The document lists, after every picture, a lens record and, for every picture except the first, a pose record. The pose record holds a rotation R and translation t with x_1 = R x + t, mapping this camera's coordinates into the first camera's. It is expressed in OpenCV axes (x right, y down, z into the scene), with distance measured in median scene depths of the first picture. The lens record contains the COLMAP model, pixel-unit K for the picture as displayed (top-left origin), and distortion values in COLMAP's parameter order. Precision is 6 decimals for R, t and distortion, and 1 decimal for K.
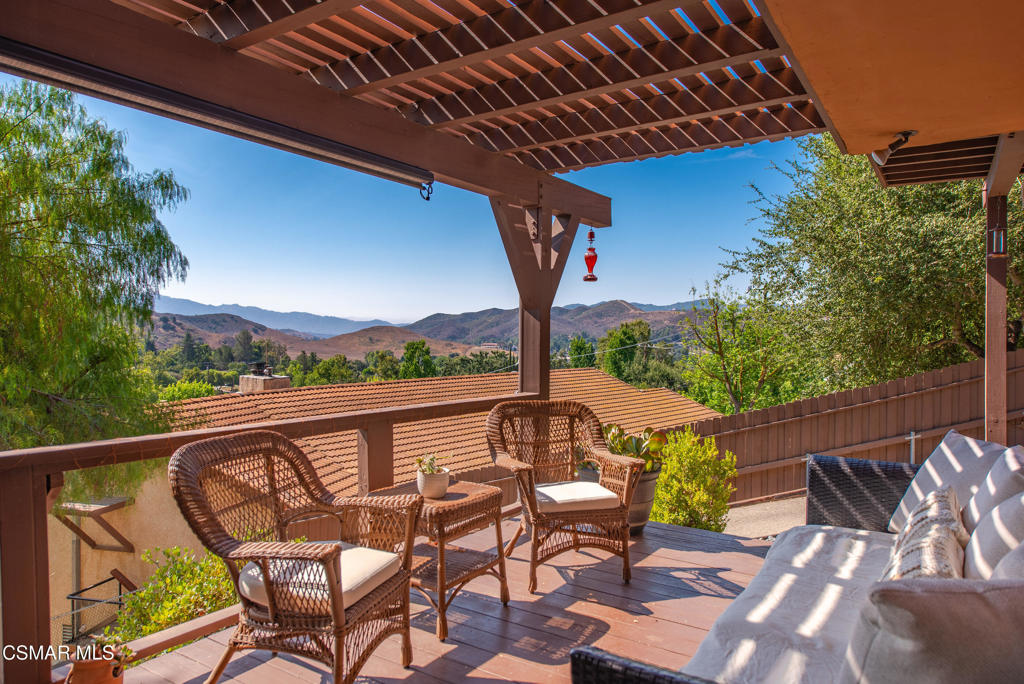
lens RADIAL K [[679.1, 0, 512.0], [0, 679.1, 342.0], [0, 0, 1]] dist [0.007747, 0.001935]
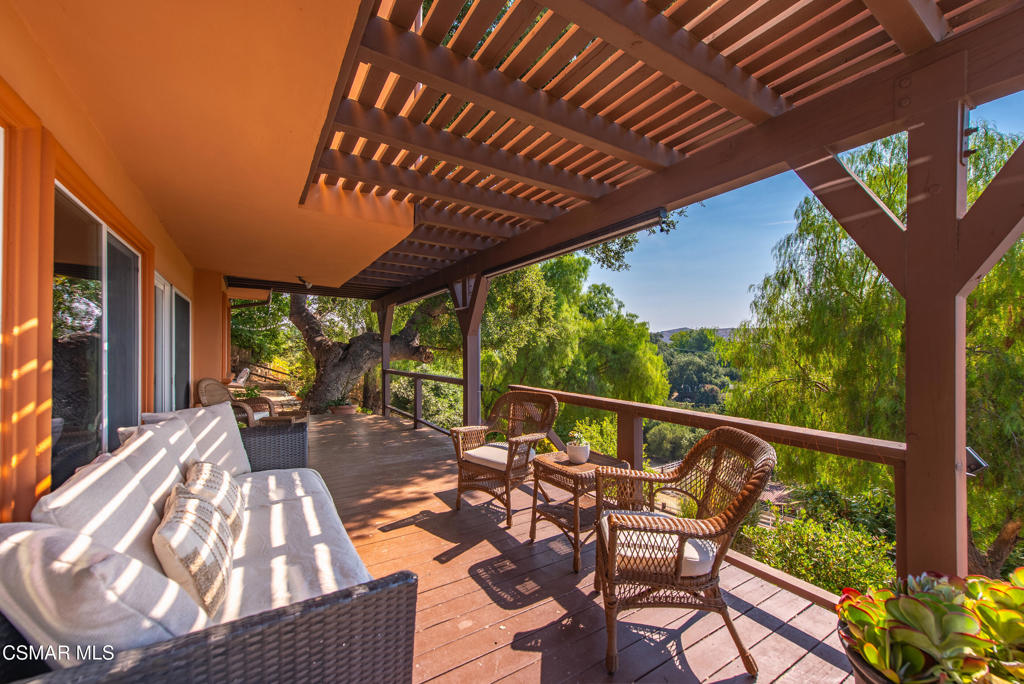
lens RADIAL K [[399.3, 0, 513.8], [0, 399.3, 339.7], [0, 0, 1]] dist [0.001362, -0.000479]
pose [[-0.404352, -0.020337, -0.914377, 0.734102], [-0.007830, 0.999793, -0.018774, -0.008567], [0.914570, -0.000432, -0.404427, 1.266630]]
